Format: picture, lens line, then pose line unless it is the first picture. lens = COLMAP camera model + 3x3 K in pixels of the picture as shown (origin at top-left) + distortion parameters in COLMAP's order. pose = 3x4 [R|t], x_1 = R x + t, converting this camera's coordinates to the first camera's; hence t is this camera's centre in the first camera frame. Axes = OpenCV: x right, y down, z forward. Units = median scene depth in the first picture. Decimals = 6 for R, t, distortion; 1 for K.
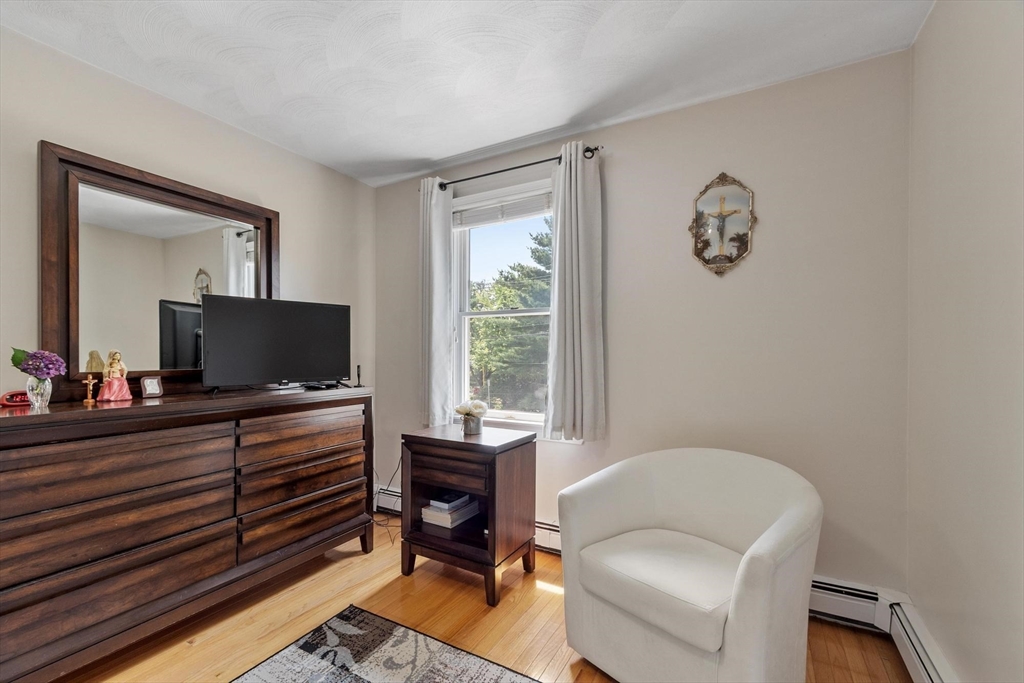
lens RADIAL K [[450.4, 0, 497.2], [0, 450.4, 354.2], [0, 0, 1]] dist [-0.000581, -0.000971]
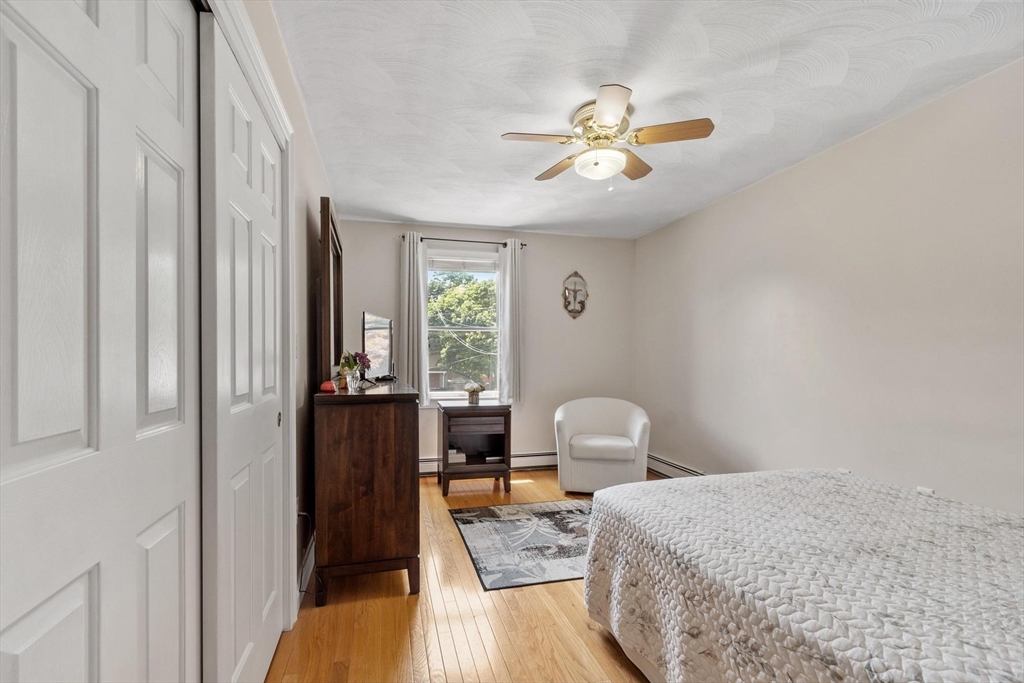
lens RADIAL K [[450.4, 0, 497.2], [0, 450.4, 354.2], [0, 0, 1]] dist [-0.000581, -0.000971]
pose [[0.708040, 0.006878, 0.706139, -1.286824], [0.000201, 0.999951, -0.009941, 0.015284], [-0.706172, 0.007180, 0.708004, -0.257554]]
